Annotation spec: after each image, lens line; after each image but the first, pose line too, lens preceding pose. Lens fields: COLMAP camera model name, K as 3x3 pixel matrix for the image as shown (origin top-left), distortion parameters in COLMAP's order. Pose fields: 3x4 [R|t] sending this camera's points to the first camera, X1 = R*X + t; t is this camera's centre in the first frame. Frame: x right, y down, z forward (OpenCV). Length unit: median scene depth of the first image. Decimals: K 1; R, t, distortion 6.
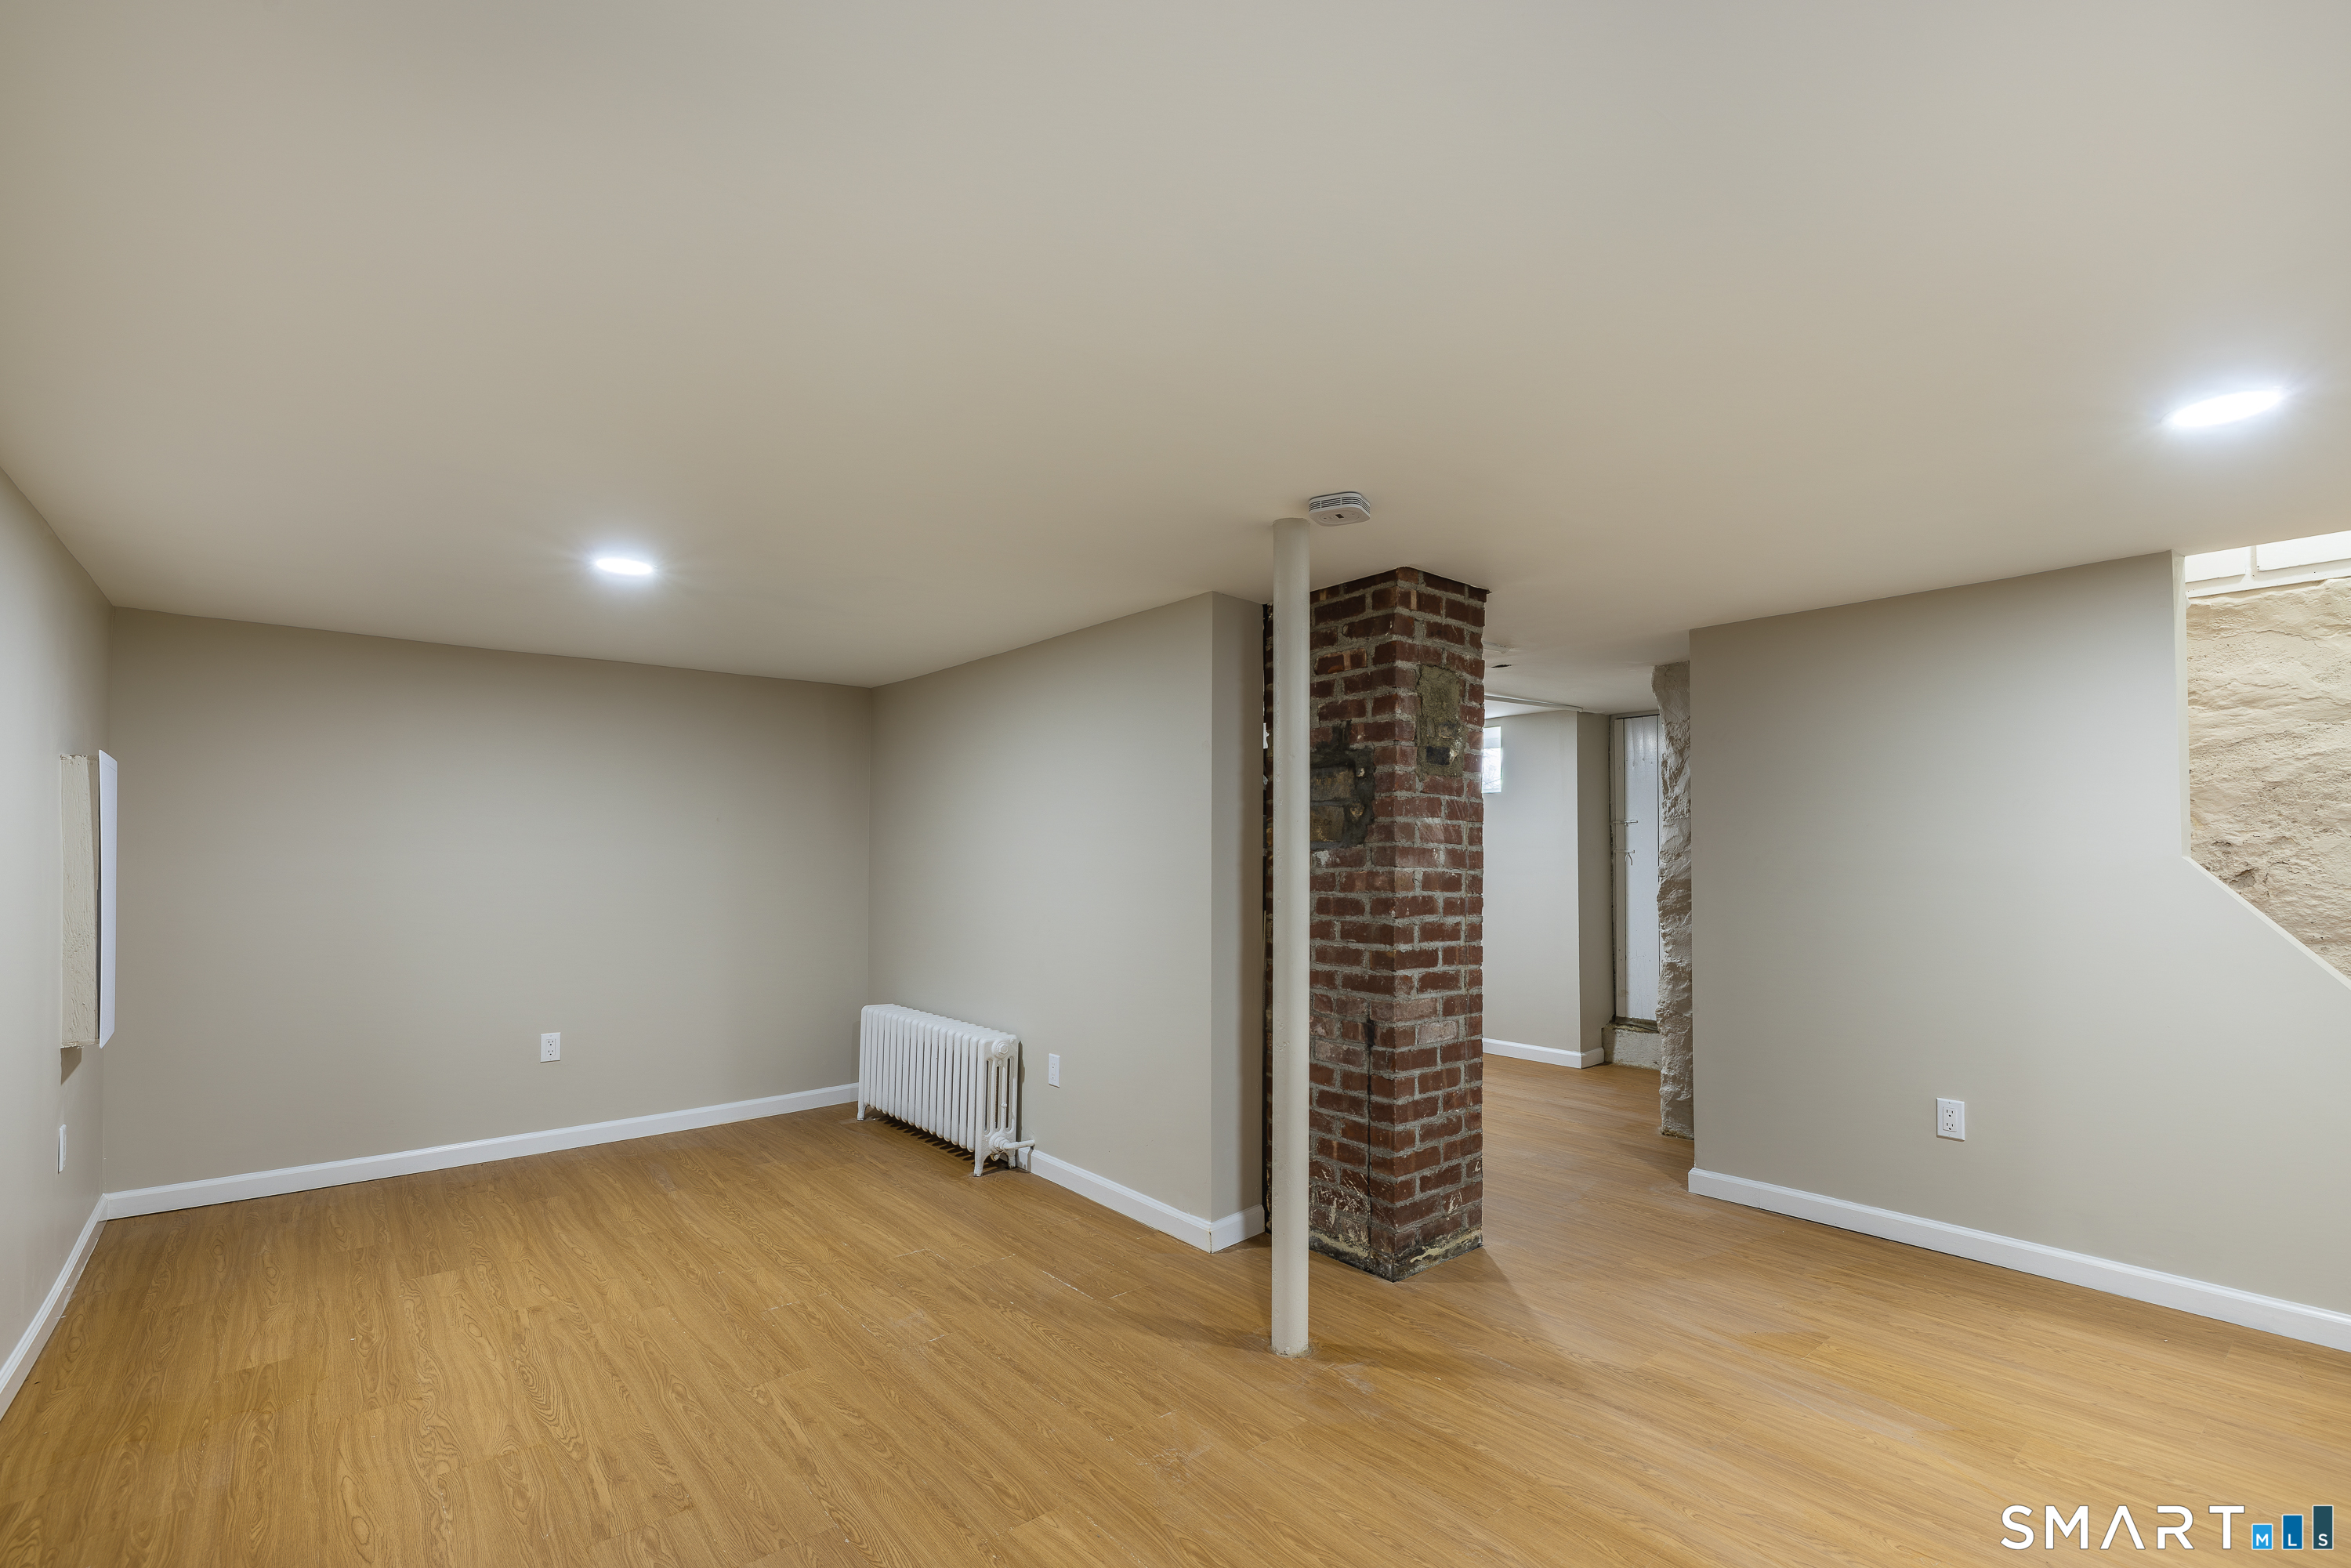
lens RADIAL K [[1055.3, 0, 1152.5], [0, 1055.3, 835.5], [0, 0, 1]] dist [0.000567, -0.000022]
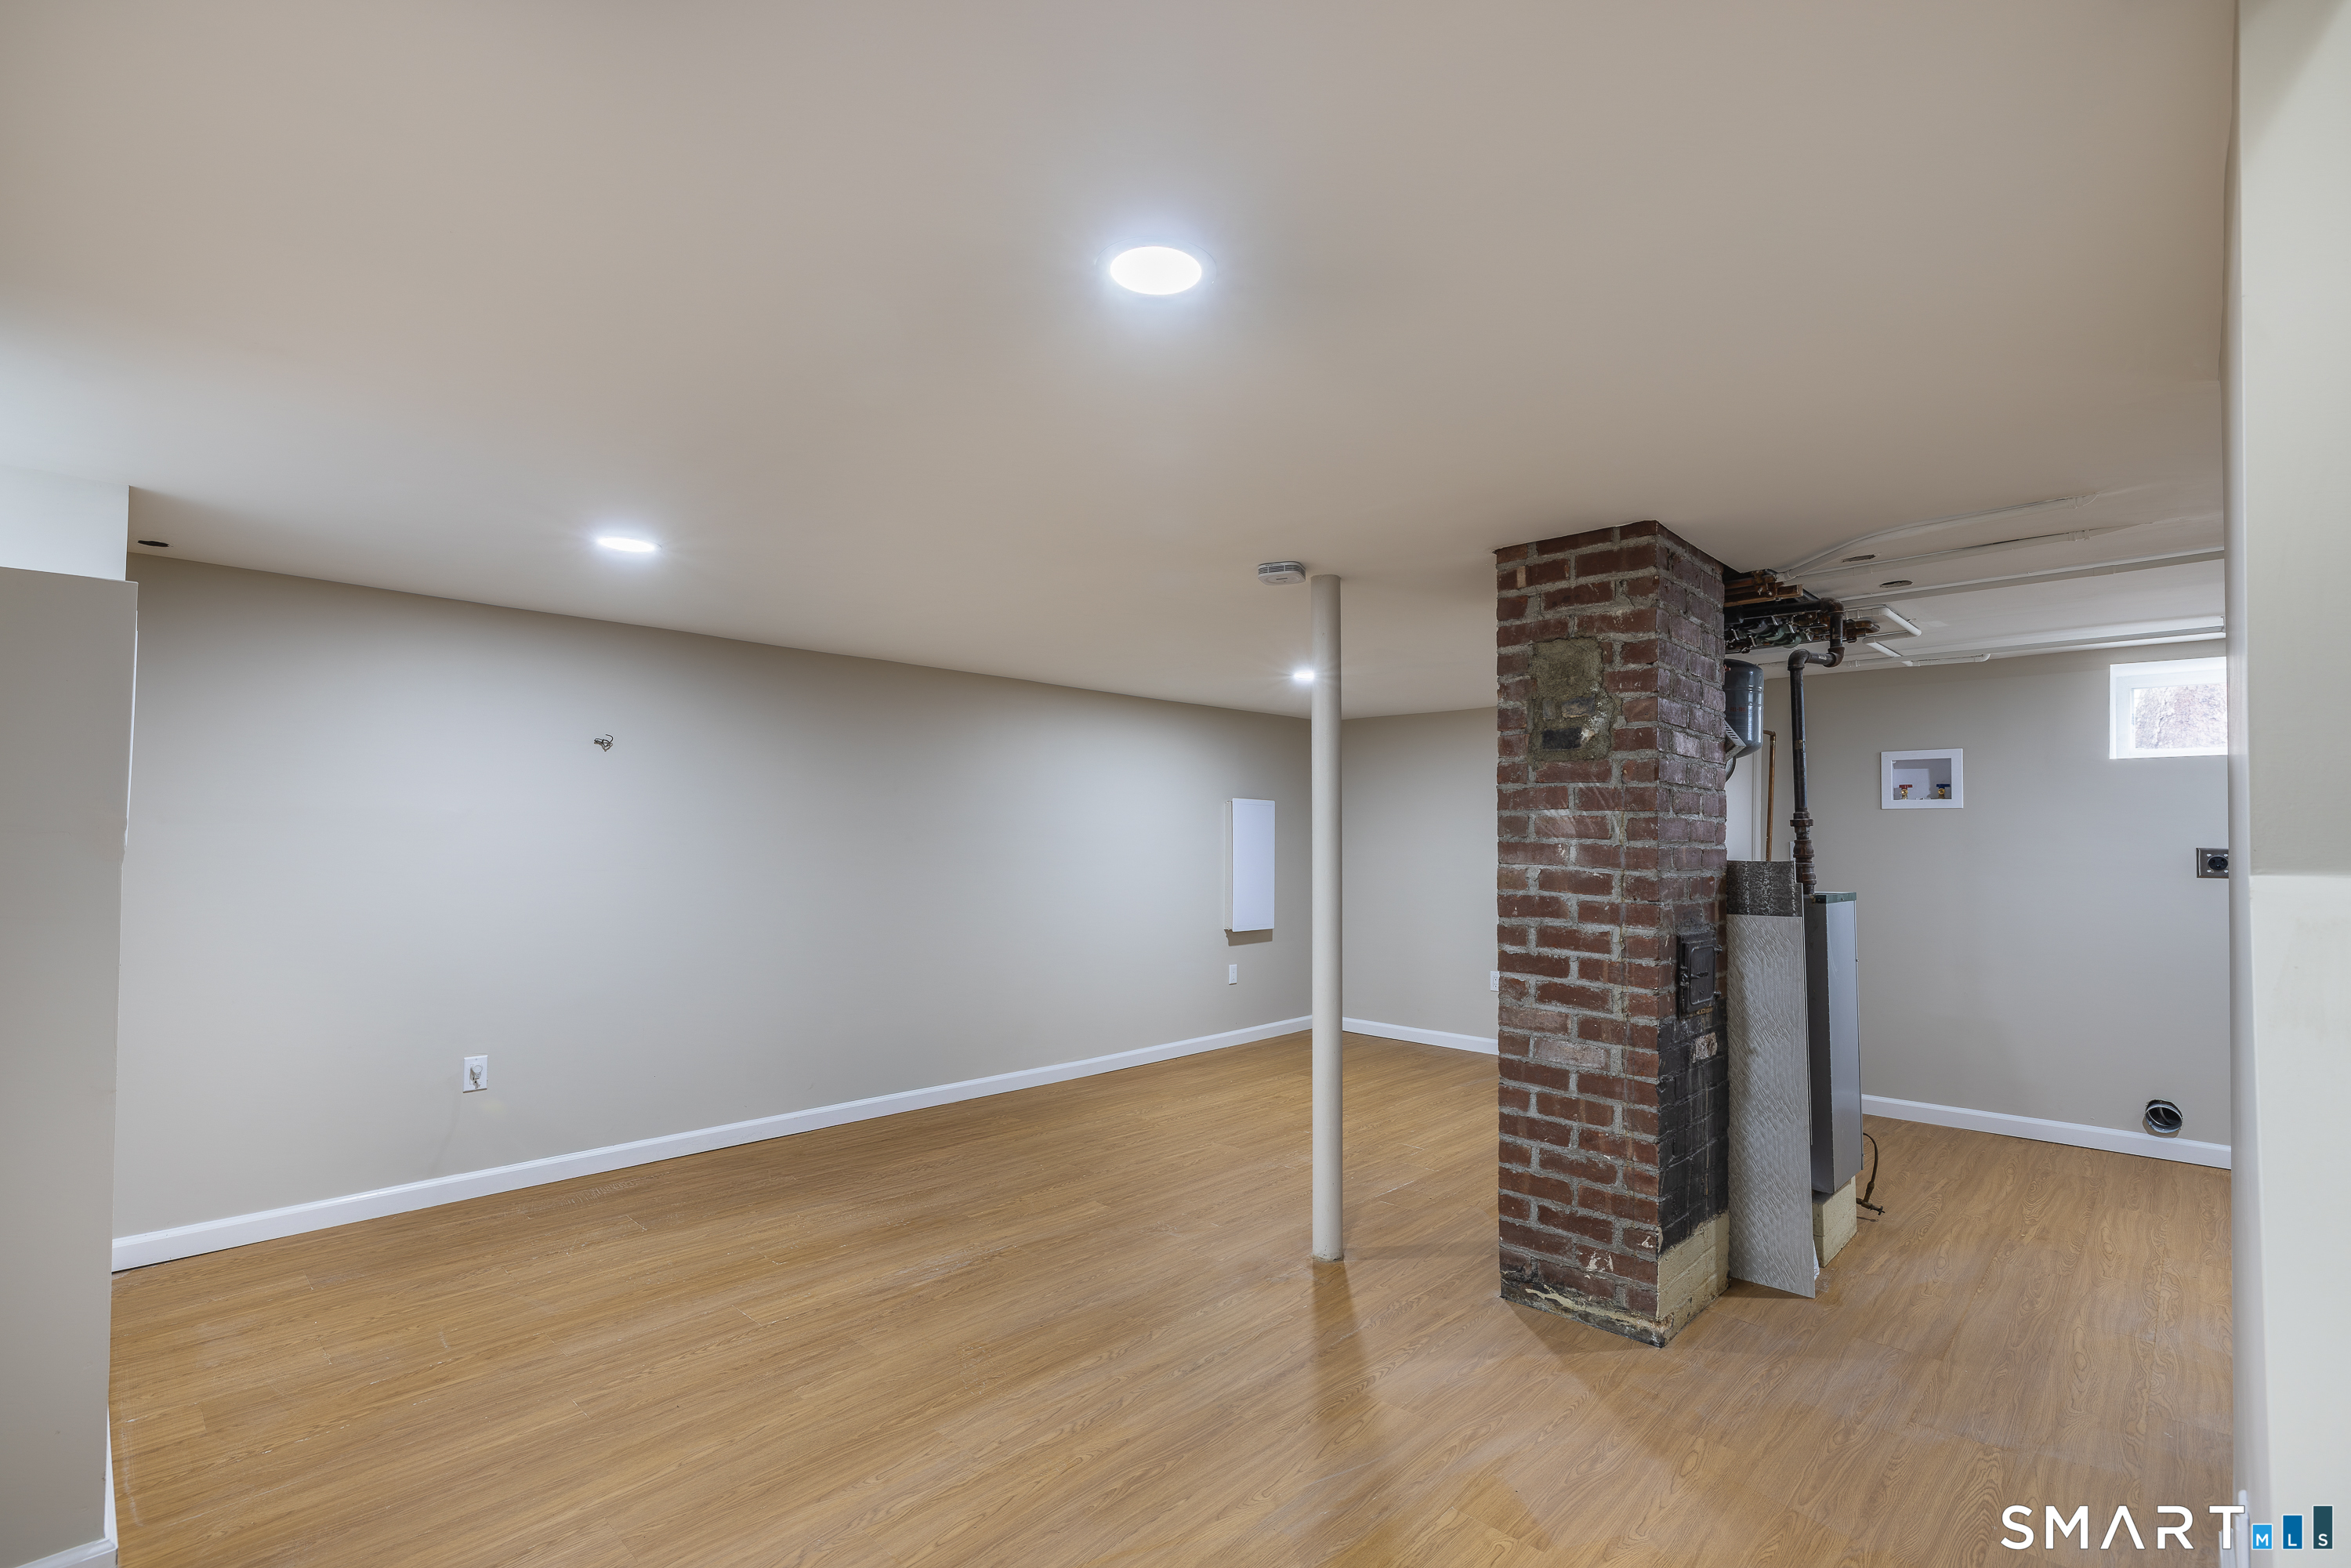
lens RADIAL K [[1055.3, 0, 1173.0], [0, 1055.3, 800.9], [0, 0, 1]] dist [0.000567, -0.000022]
pose [[0.109873, -0.036278, -0.993283, 1.109566], [0.017461, 0.999250, -0.034564, 0.001079], [0.993792, -0.013546, 0.110424, 0.576376]]
